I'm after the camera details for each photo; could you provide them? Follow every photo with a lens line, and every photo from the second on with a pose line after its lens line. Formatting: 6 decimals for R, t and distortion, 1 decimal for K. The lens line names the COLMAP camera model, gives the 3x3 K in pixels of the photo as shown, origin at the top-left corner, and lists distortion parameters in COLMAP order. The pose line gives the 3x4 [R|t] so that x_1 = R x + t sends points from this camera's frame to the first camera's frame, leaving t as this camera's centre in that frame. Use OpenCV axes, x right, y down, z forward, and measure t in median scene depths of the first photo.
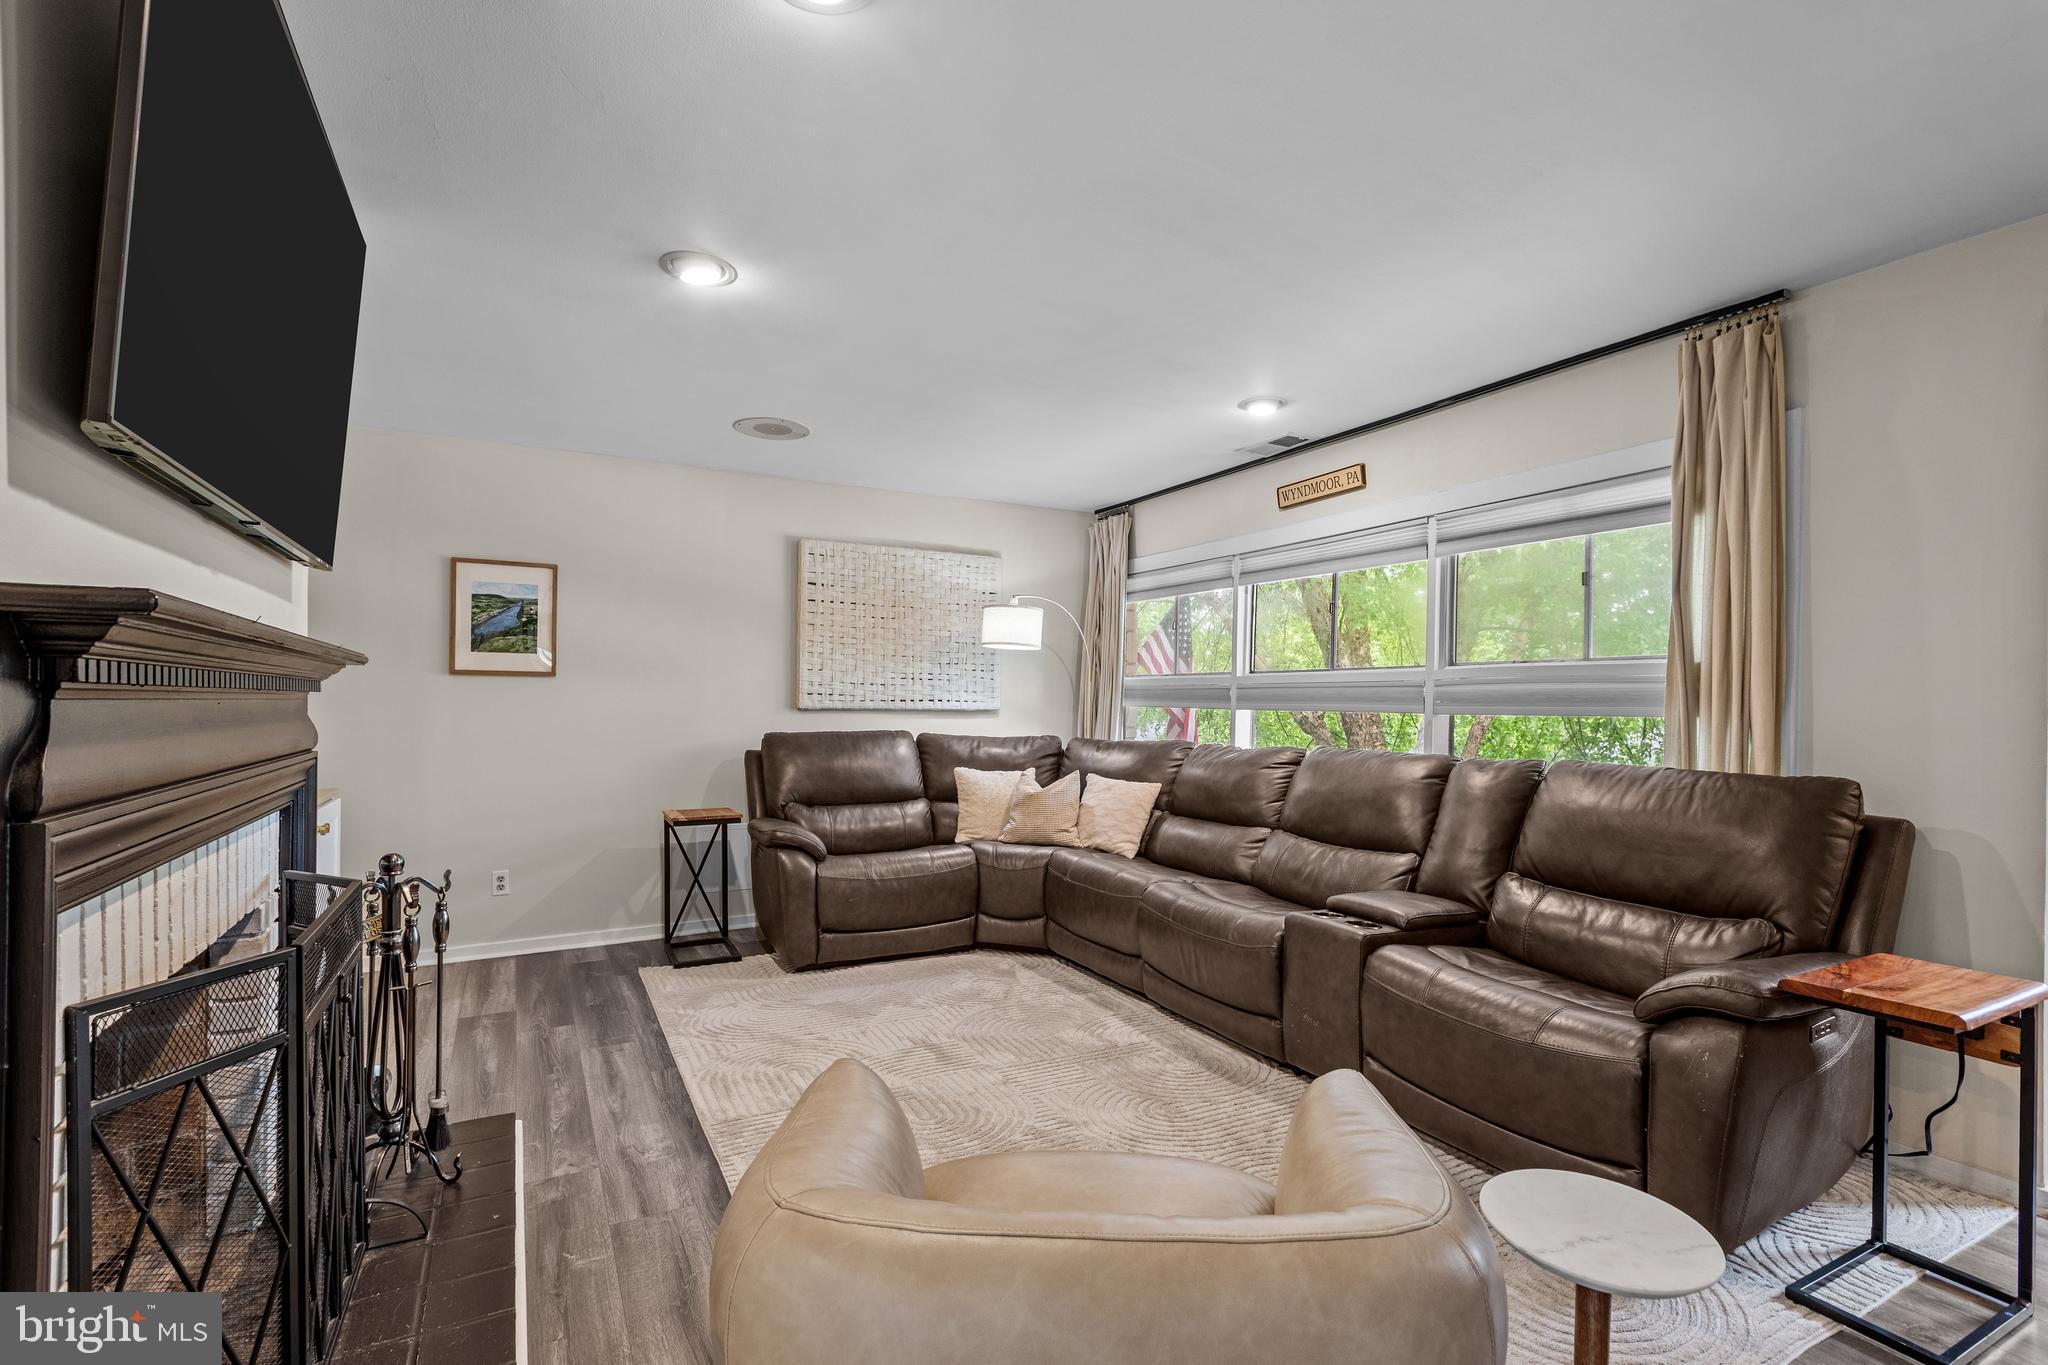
lens RADIAL K [[931.5, 0, 1018.1], [0, 931.5, 718.7], [0, 0, 1]] dist [0.000506, 0.000286]
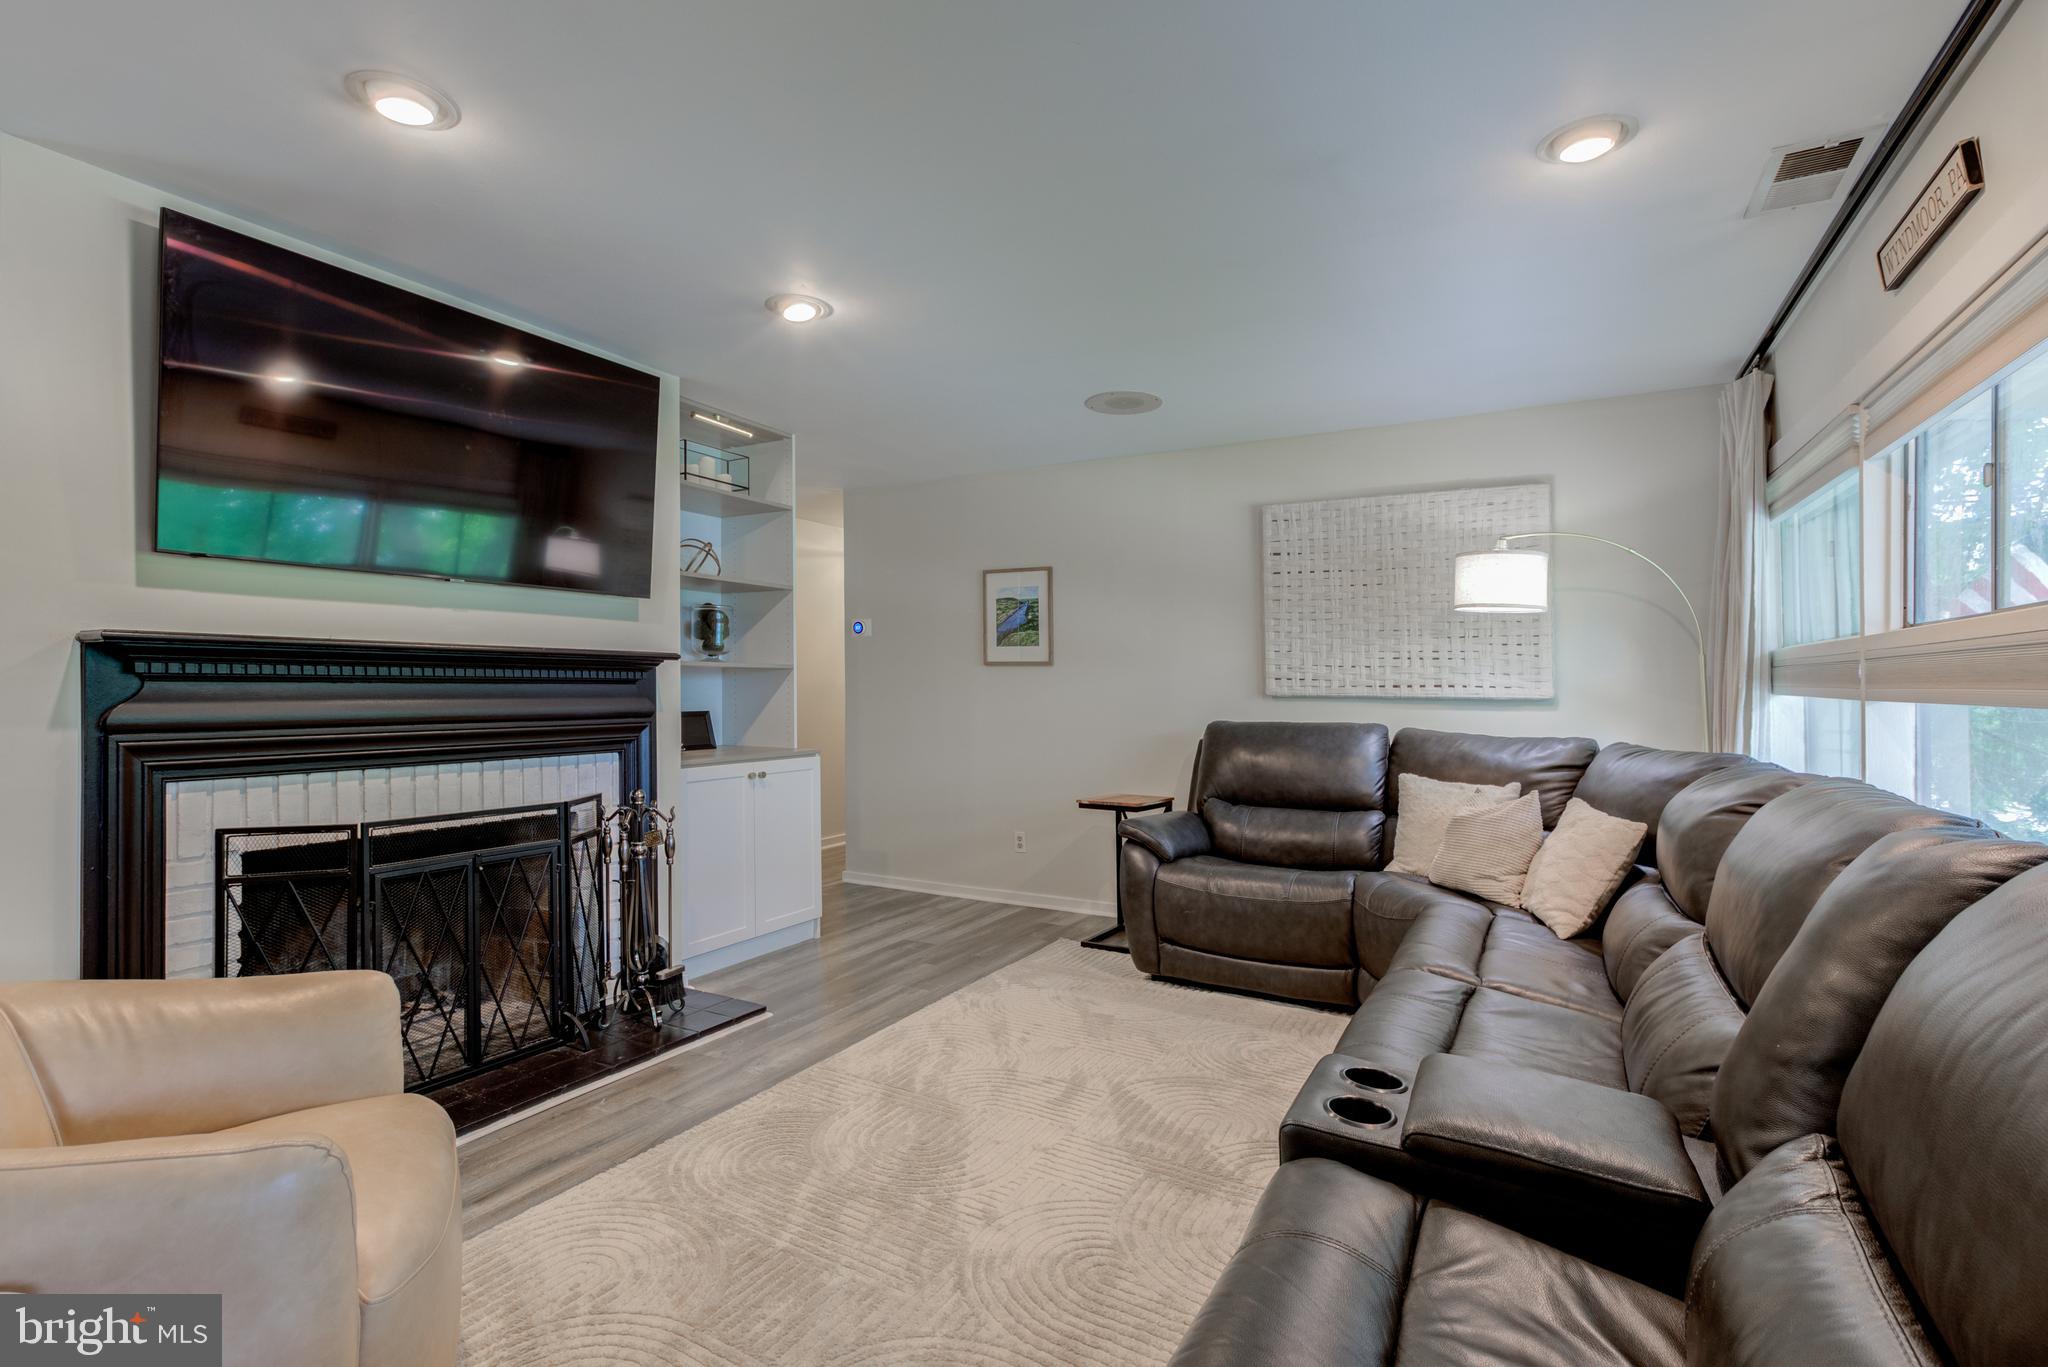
lens RADIAL K [[946.9, 0, 1017.4], [0, 946.9, 685.1], [0, 0, 1]] dist [-0.007044, 0.005018]
pose [[0.543078, -0.004017, -0.839673, 0.451884], [-0.016511, 0.999744, -0.015462, -0.003115], [0.839520, 0.022261, 0.542873, 0.349000]]
